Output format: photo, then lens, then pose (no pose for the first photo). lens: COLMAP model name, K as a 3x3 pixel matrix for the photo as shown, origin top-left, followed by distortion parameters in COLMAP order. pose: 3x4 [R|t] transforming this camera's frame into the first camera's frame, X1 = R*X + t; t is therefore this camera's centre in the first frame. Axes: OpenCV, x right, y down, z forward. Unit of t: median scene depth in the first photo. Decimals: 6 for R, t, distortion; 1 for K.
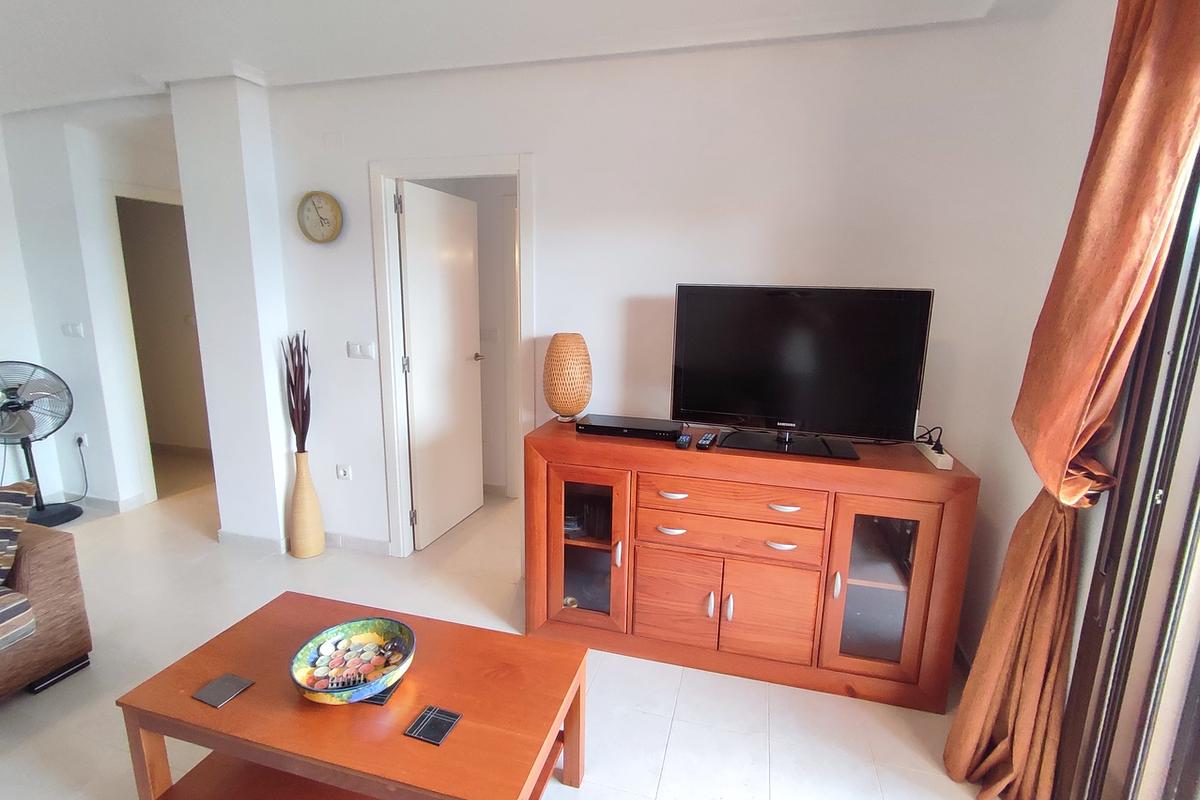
lens RADIAL K [[548.6, 0, 609.9], [0, 548.6, 391.4], [0, 0, 1]] dist [0.003377, -0.006278]
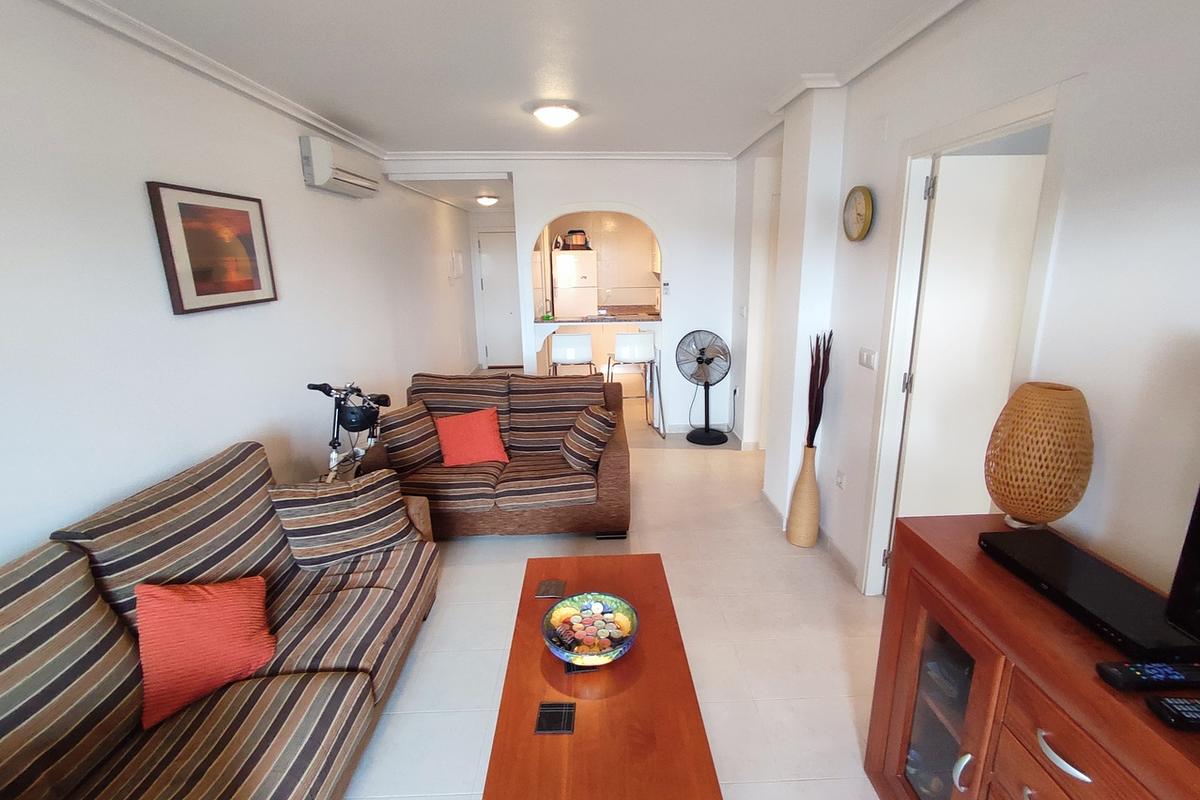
lens RADIAL K [[548.6, 0, 609.9], [0, 548.6, 391.4], [0, 0, 1]] dist [0.003377, -0.006278]
pose [[0.306401, 0.201758, -0.930275, 0.281074], [-0.157446, 0.974561, 0.159505, -0.103063], [0.938791, 0.097596, 0.330373, 0.317836]]
